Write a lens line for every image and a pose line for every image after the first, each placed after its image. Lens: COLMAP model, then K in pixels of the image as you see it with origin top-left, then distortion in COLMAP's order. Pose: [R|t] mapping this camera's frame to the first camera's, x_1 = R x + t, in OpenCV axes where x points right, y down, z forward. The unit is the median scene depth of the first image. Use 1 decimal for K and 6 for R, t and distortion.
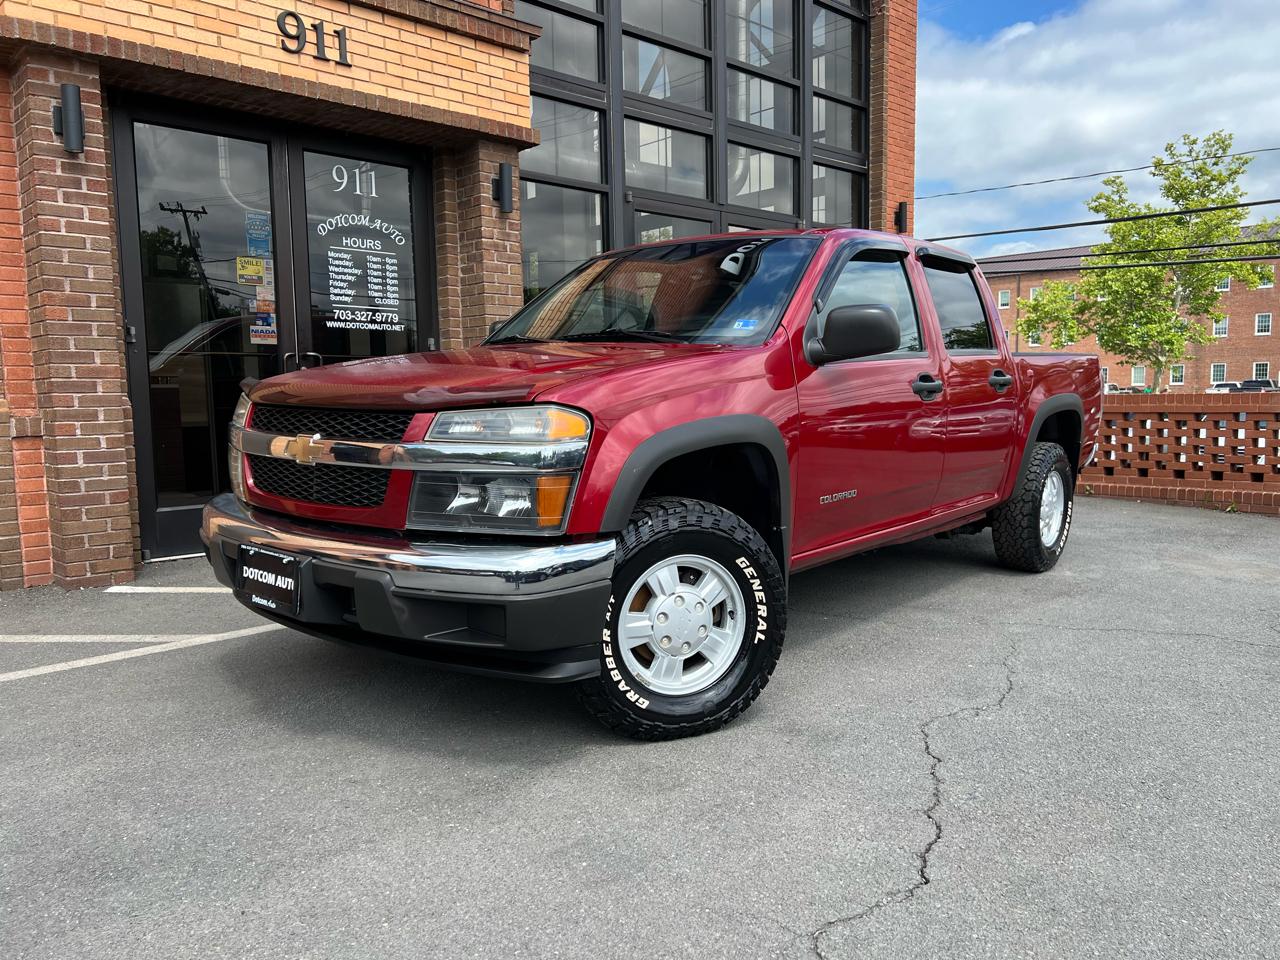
lens RADIAL K [[963.4, 0, 649.2], [0, 963.4, 488.7], [0, 0, 1]] dist [0.057644, -0.065581]
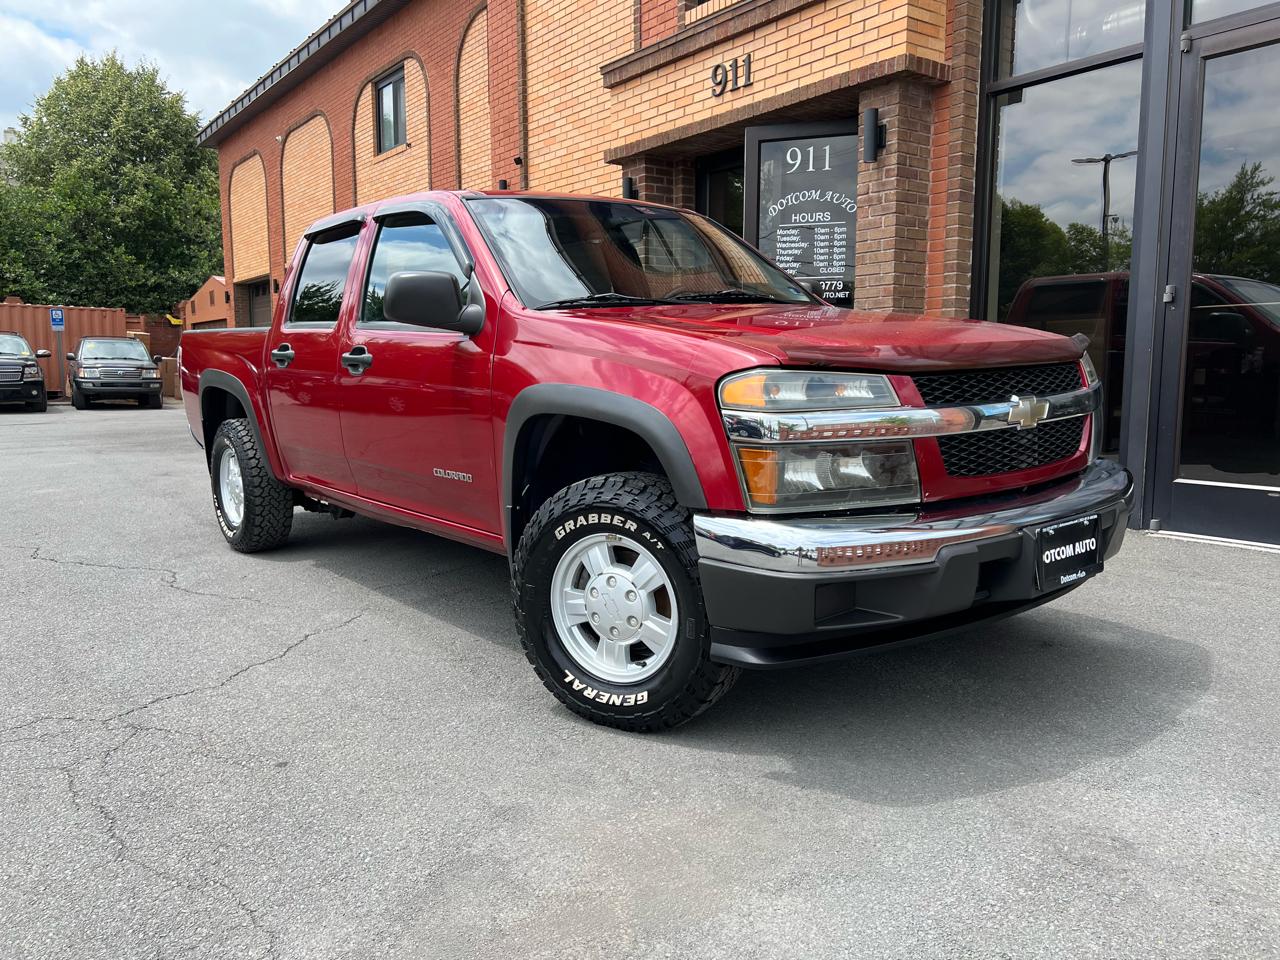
lens RADIAL K [[961.2, 0, 630.2], [0, 961.2, 479.8], [0, 0, 1]] dist [0.048491, -0.048495]
pose [[-0.127310, 0.129627, -0.983356, 0.944188], [-0.094194, 0.985362, 0.142087, -0.110983], [0.987380, 0.110715, -0.113236, 1.043453]]
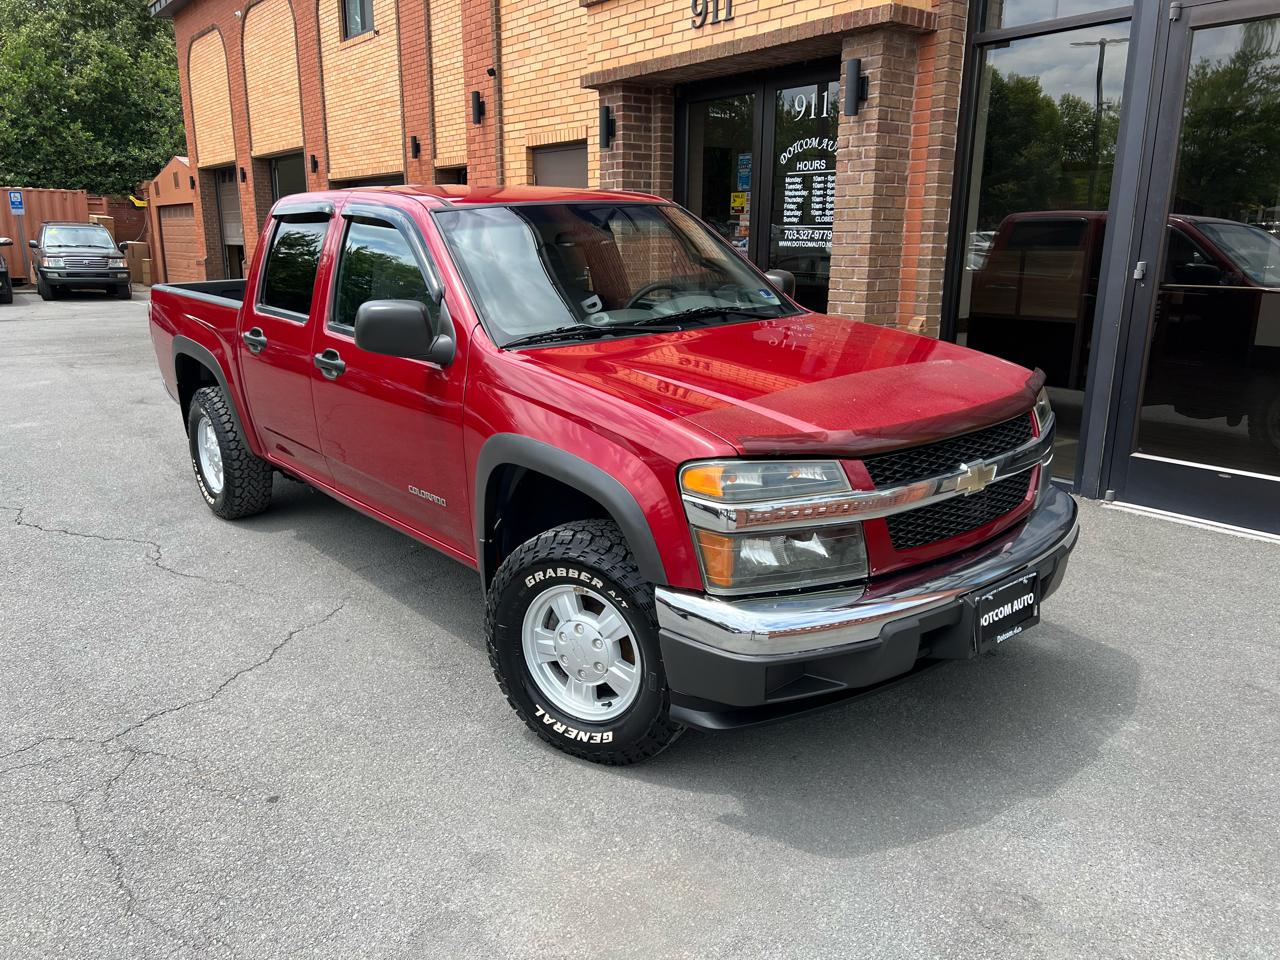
lens RADIAL K [[961.4, 0, 628.5], [0, 961.4, 481.7], [0, 0, 1]] dist [0.051954, -0.055055]
pose [[-0.111421, 0.255983, -0.960239, 0.945872], [-0.101118, 0.958320, 0.267205, -0.204883], [0.988616, 0.126869, -0.080892, 1.042614]]
